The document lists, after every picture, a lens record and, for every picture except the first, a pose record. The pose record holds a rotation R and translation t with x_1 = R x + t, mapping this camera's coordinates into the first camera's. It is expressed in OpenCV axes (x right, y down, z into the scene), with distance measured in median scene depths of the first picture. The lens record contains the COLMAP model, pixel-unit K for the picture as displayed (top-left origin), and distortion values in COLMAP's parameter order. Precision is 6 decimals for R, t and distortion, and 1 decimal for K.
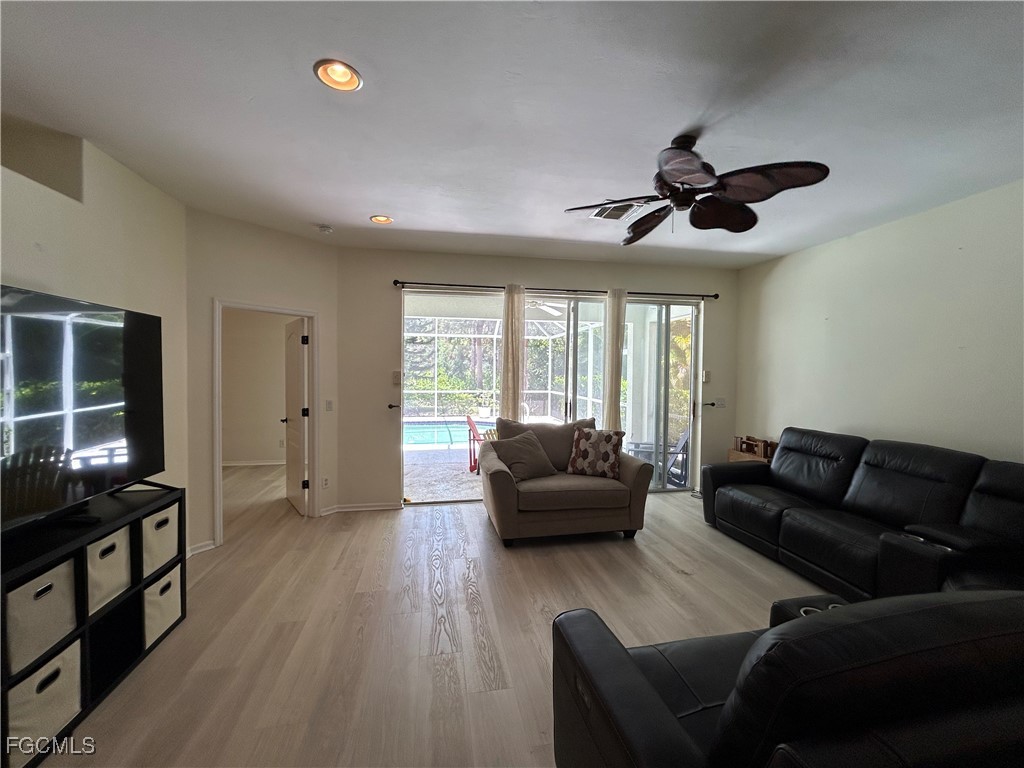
lens RADIAL K [[416.3, 0, 512.0], [0, 416.3, 379.0], [0, 0, 1]] dist [-0.002984, -0.000148]
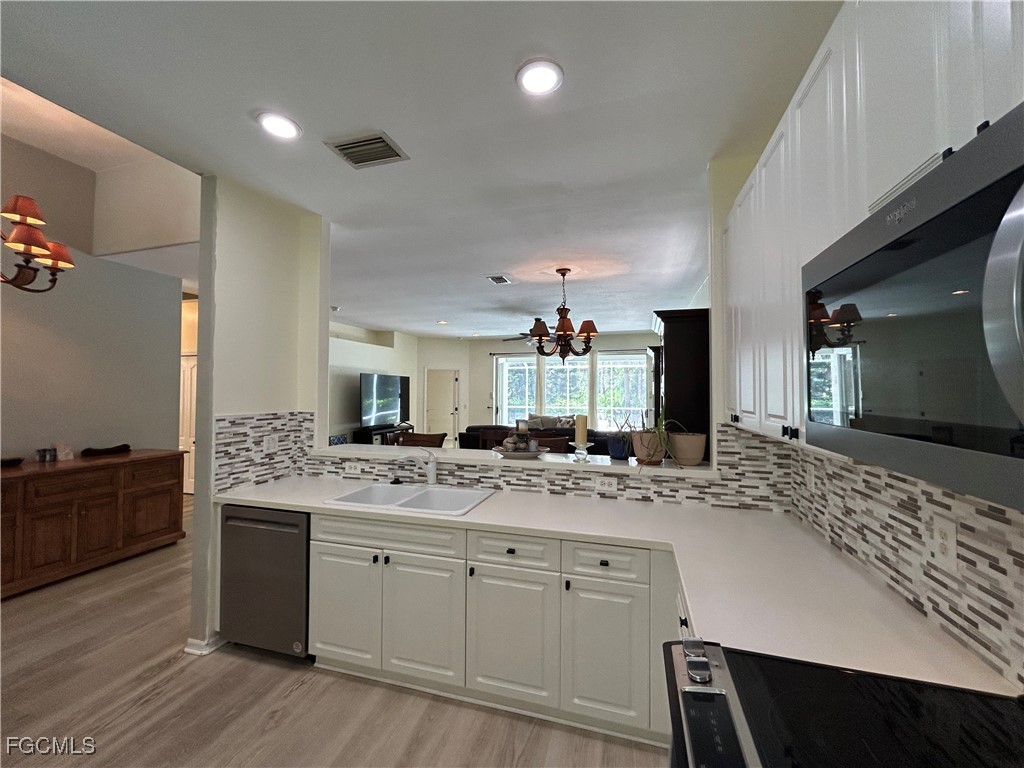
lens RADIAL K [[416.3, 0, 512.0], [0, 416.3, 379.0], [0, 0, 1]] dist [-0.002984, -0.000148]
pose [[0.889888, -0.021183, -0.455687, 0.865039], [-0.003710, 0.998552, -0.053663, 0.031374], [0.456164, 0.049445, 0.888521, -0.978536]]
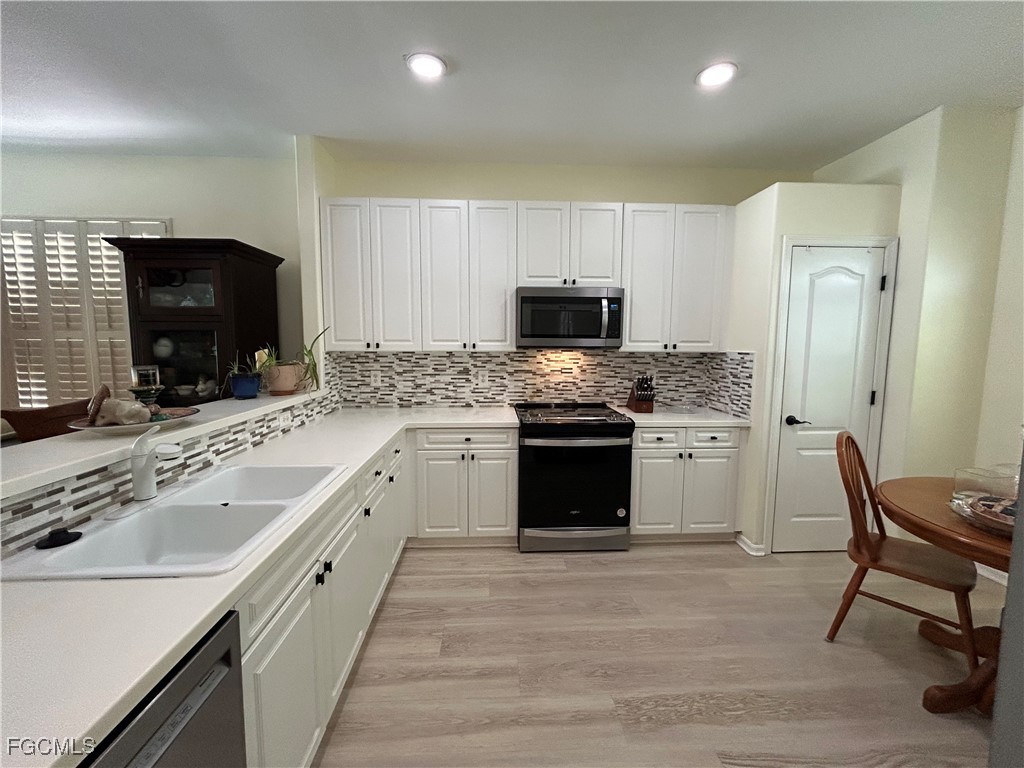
lens RADIAL K [[416.3, 0, 512.0], [0, 416.3, 379.0], [0, 0, 1]] dist [-0.002984, -0.000148]
pose [[0.139814, -0.104185, 0.984681, 0.247192], [0.020427, 0.994541, 0.102327, 0.038304], [-0.989967, 0.005807, 0.141179, -0.800773]]
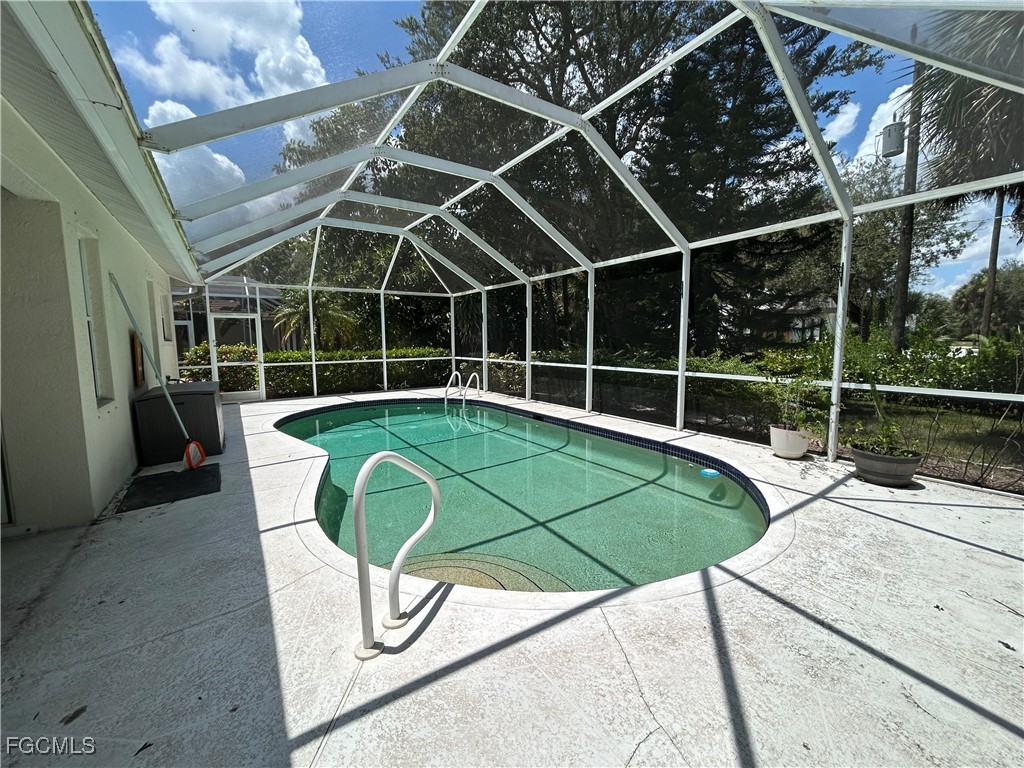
lens RADIAL K [[418.2, 0, 512.0], [0, 418.2, 384.0], [0, 0, 1]] dist [0.001330, 0.000109]
pose [[0.385942, 0.091428, -0.917981, 0.507827], [-0.013263, 0.995524, 0.093575, 0.003400], [0.922428, -0.023939, 0.385427, 1.975420]]
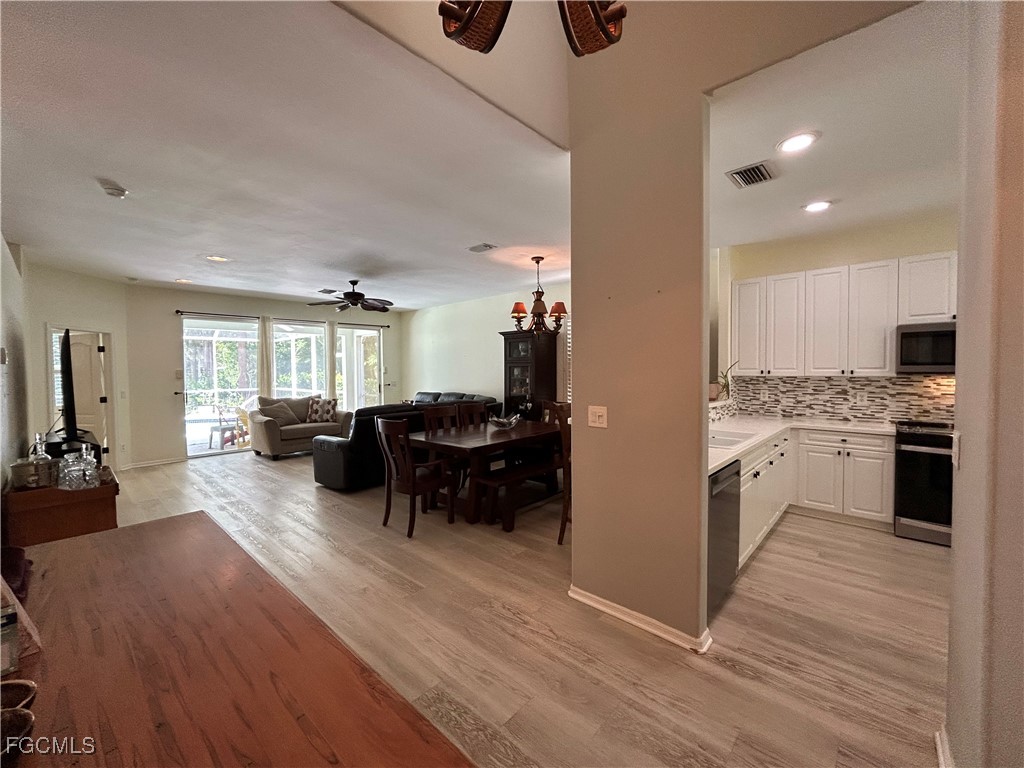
lens RADIAL K [[417.4, 0, 510.0], [0, 417.4, 380.5], [0, 0, 1]] dist [-0.011427, 0.010355]
pose [[0.805689, -0.035061, 0.591300, -0.204346], [0.031583, 0.999369, 0.016223, 0.033077], [-0.591496, 0.005605, 0.806288, -0.928806]]
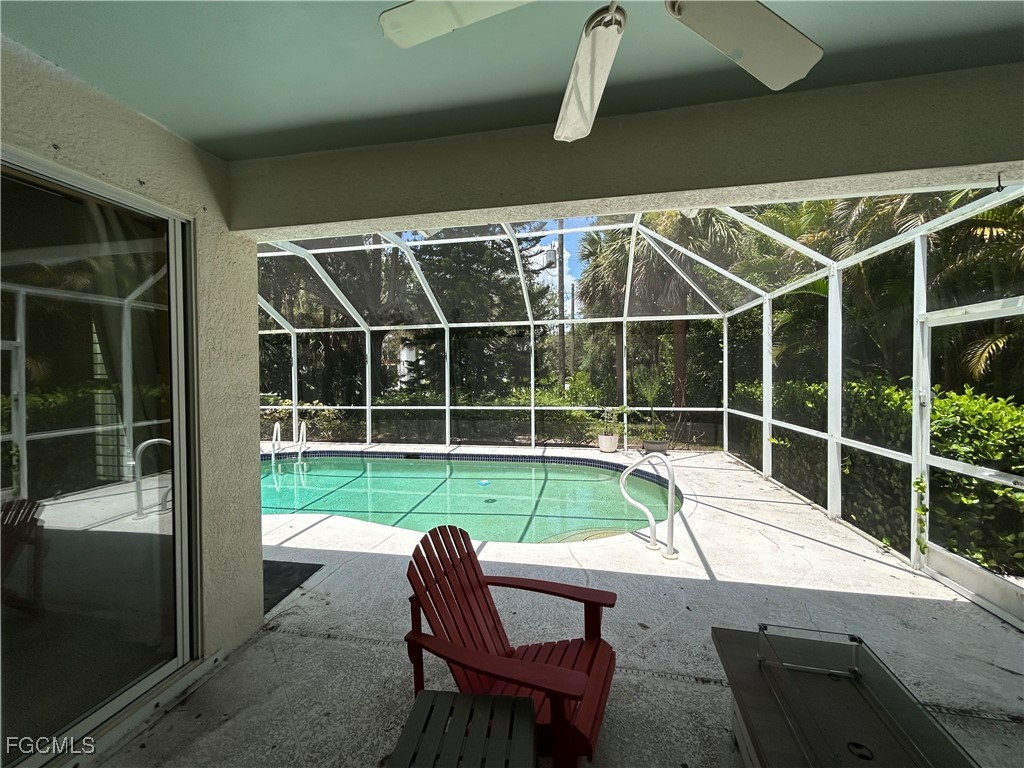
lens RADIAL K [[416.3, 0, 512.0], [0, 416.3, 379.0], [0, 0, 1]] dist [-0.002984, -0.000148]
pose [[0.924885, -0.010866, -0.380091, 0.115735], [0.006229, 0.999890, -0.013428, -0.023033], [0.380195, 0.010051, 0.924852, 1.134507]]
